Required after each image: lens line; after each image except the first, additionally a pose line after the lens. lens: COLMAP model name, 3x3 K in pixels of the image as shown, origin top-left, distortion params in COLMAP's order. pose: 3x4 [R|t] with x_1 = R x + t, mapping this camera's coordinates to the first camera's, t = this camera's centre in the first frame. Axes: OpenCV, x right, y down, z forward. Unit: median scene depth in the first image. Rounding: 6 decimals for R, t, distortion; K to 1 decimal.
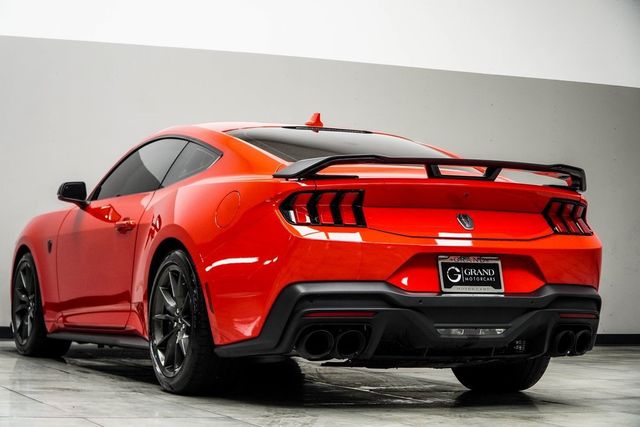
lens RADIAL K [[1547.2, 0, 320.0], [0, 1547.2, 213.5], [0, 0, 1]] dist [-0.263810, -0.432449]
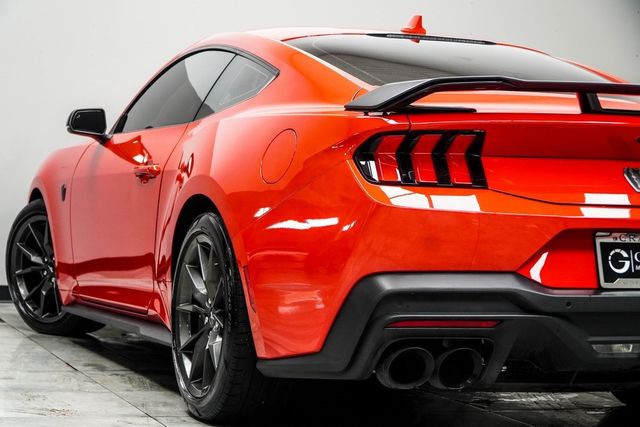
lens RADIAL K [[1547.2, 0, 320.0], [0, 1547.2, 213.5], [0, 0, 1]] dist [-0.263810, -0.432449]
pose [[0.997291, 0.012569, -0.072469, 0.006896], [-0.008515, 0.998395, 0.055984, -0.015793], [0.073057, -0.055215, 0.995798, 0.340748]]
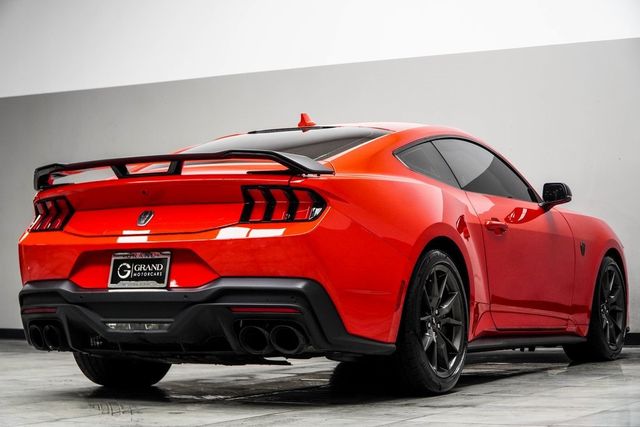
lens RADIAL K [[1547.2, 0, 320.0], [0, 1547.2, 213.5], [0, 0, 1]] dist [-0.263810, -0.432449]
pose [[0.582653, -0.062058, -0.810348, 0.985120], [0.058501, 0.997696, -0.034342, 0.043933], [0.810613, -0.027396, 0.584941, 0.500936]]
